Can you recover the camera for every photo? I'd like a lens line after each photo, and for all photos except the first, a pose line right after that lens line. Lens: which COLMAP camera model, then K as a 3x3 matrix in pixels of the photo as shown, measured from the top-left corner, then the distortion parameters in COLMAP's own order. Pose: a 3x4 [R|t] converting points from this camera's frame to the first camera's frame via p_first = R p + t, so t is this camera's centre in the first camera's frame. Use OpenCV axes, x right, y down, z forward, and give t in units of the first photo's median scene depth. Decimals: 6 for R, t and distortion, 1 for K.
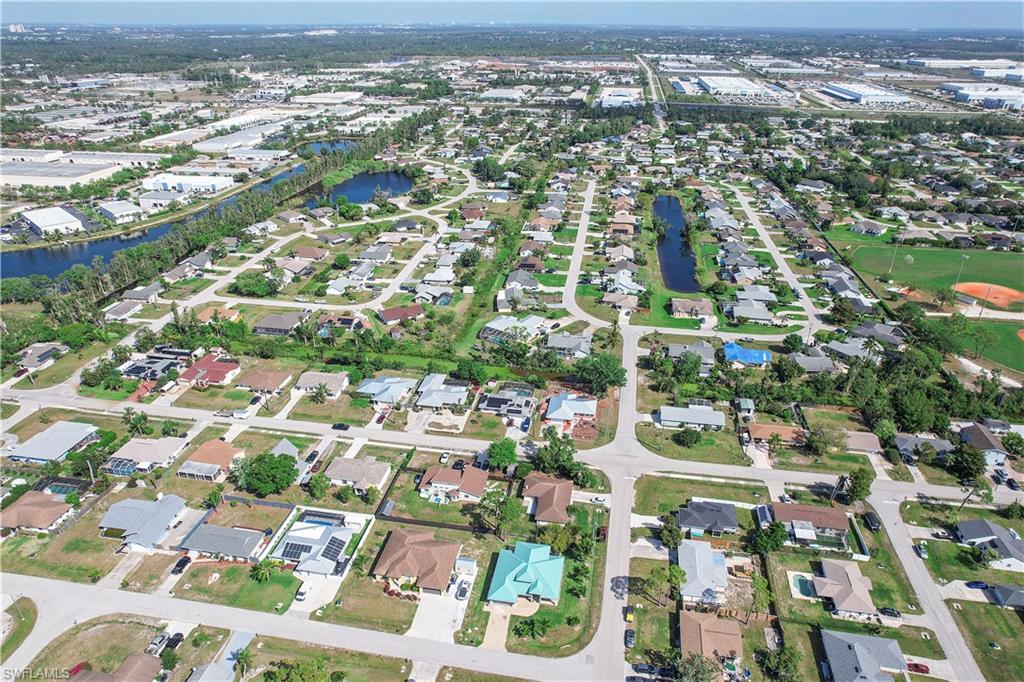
lens RADIAL K [[658.1, 0, 512.0], [0, 658.1, 341.0], [0, 0, 1]] dist [-0.003487, -0.000006]
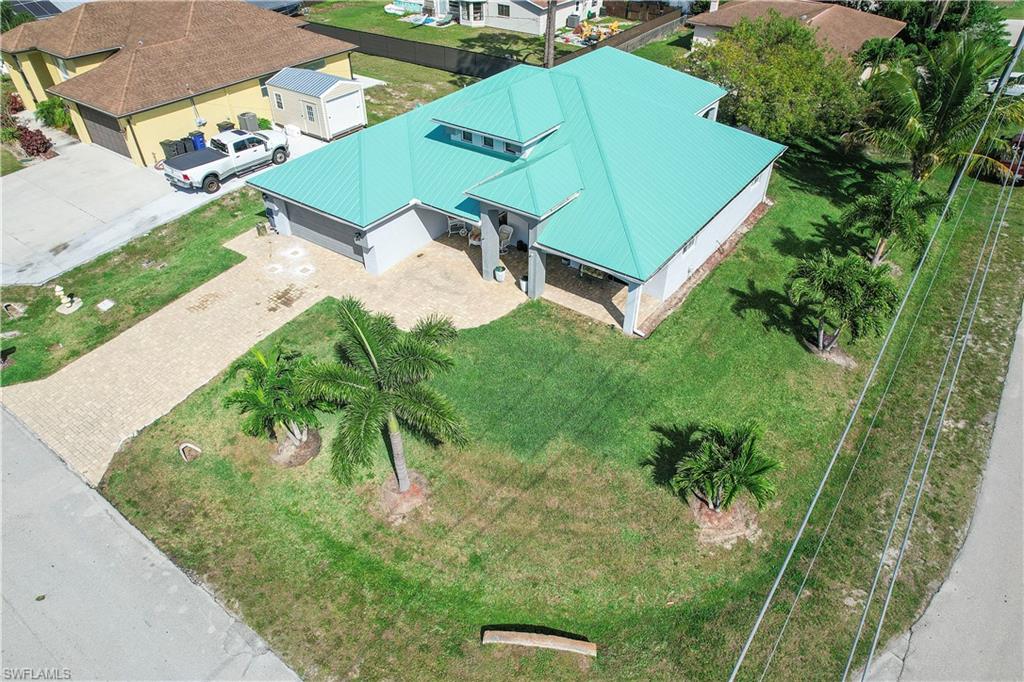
lens RADIAL K [[664.7, 0, 512.0], [0, 664.7, 341.0], [0, 0, 1]] dist [-0.038301, 0.001326]
pose [[0.901598, 0.274153, -0.334605, 0.073162], [-0.199562, 0.949898, 0.240560, 0.296415], [0.383791, -0.150114, 0.911137, 0.681645]]
